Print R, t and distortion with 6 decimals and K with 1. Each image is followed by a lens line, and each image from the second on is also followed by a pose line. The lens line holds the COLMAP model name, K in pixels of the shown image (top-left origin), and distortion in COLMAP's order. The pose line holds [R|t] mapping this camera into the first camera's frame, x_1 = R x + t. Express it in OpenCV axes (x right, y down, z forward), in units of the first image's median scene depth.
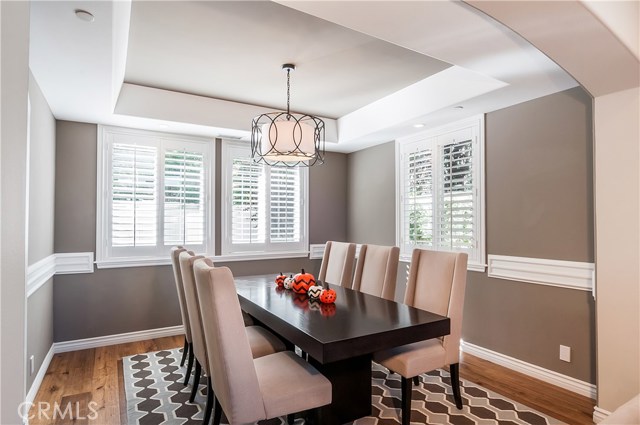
lens RADIAL K [[360.4, 0, 321.6], [0, 360.4, 216.2], [0, 0, 1]] dist [-0.012610, -0.000875]
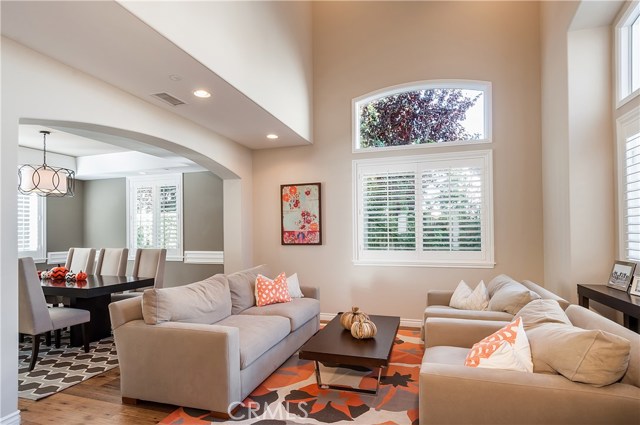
lens RADIAL K [[340.0, 0, 333.1], [0, 340.0, 230.9], [0, 0, 1]] dist [-0.002949, -0.000858]
pose [[0.736846, -0.005521, 0.676038, -0.133737], [-0.002590, 0.999936, 0.010990, -0.014889], [-0.676056, -0.009849, 0.736785, -0.716109]]
